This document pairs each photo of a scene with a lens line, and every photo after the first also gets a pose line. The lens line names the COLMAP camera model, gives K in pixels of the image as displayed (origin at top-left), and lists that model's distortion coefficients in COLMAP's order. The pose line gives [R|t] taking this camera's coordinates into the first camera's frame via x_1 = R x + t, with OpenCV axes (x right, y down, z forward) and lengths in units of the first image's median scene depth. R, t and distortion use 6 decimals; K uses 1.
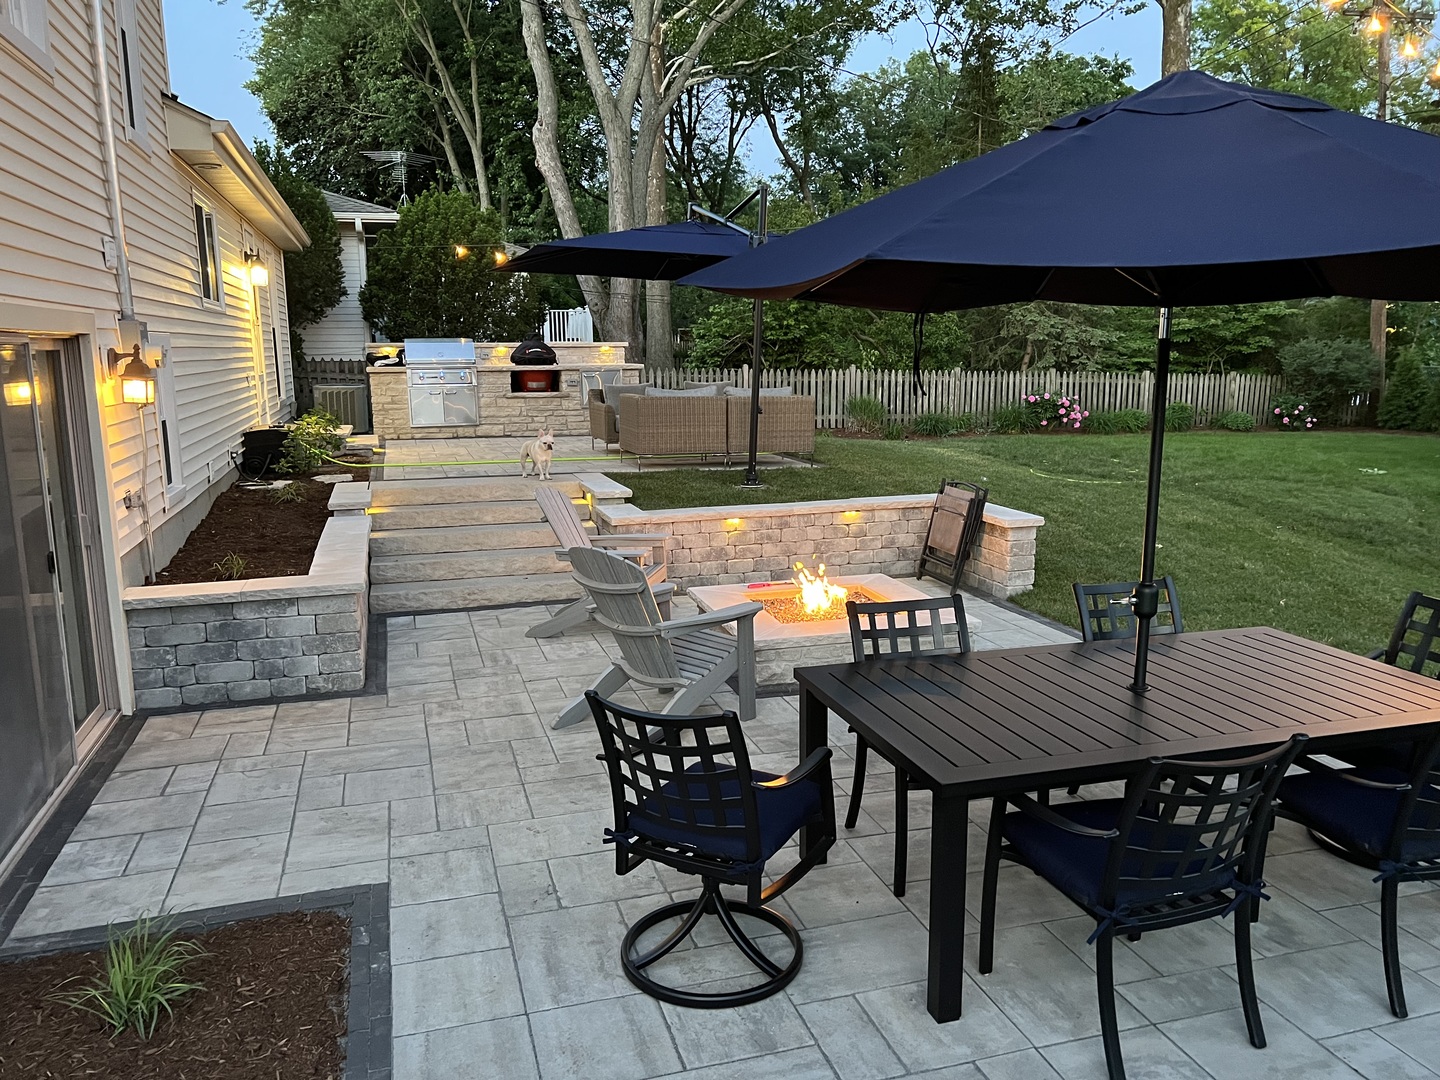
lens RADIAL K [[1110.5, 0, 715.5], [0, 1110.5, 504.0], [0, 0, 1]] dist [0.174133, -0.003583]
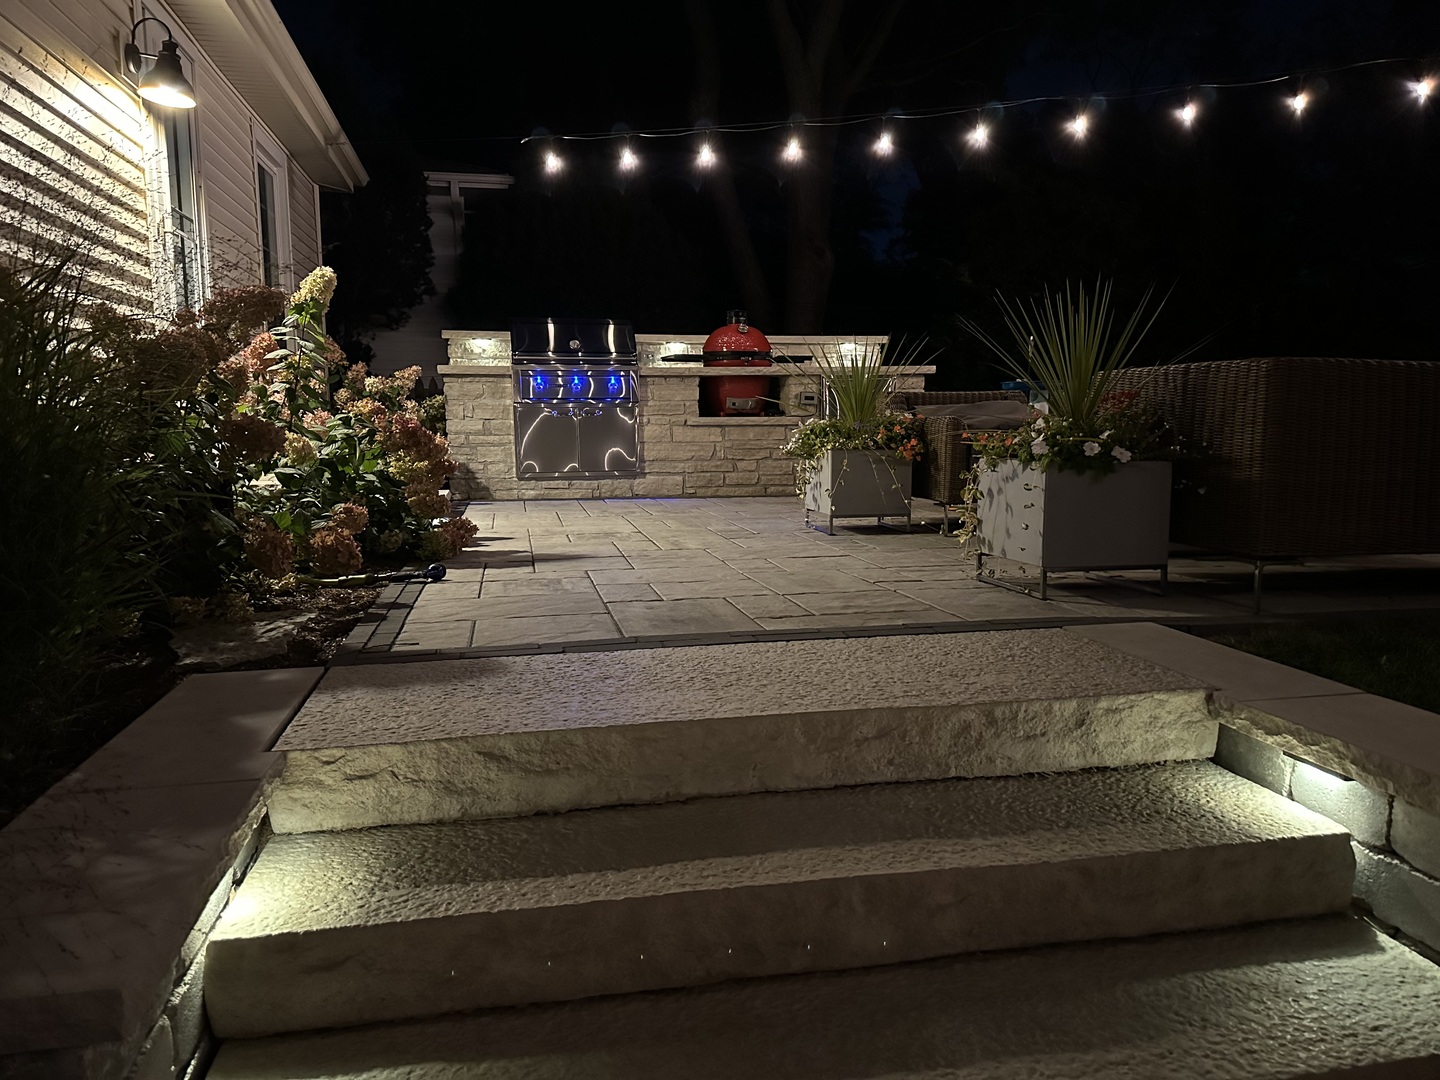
lens RADIAL K [[1029.0, 0, 720.0], [0, 1029.0, 540.0], [0, 0, 1]] dist [0.049140, -0.001410]
pose [[0.997589, 0.013945, -0.067987, -0.141894], [-0.015344, 0.999680, -0.020091, -0.030580], [0.067685, 0.021086, 0.997484, 0.522554]]
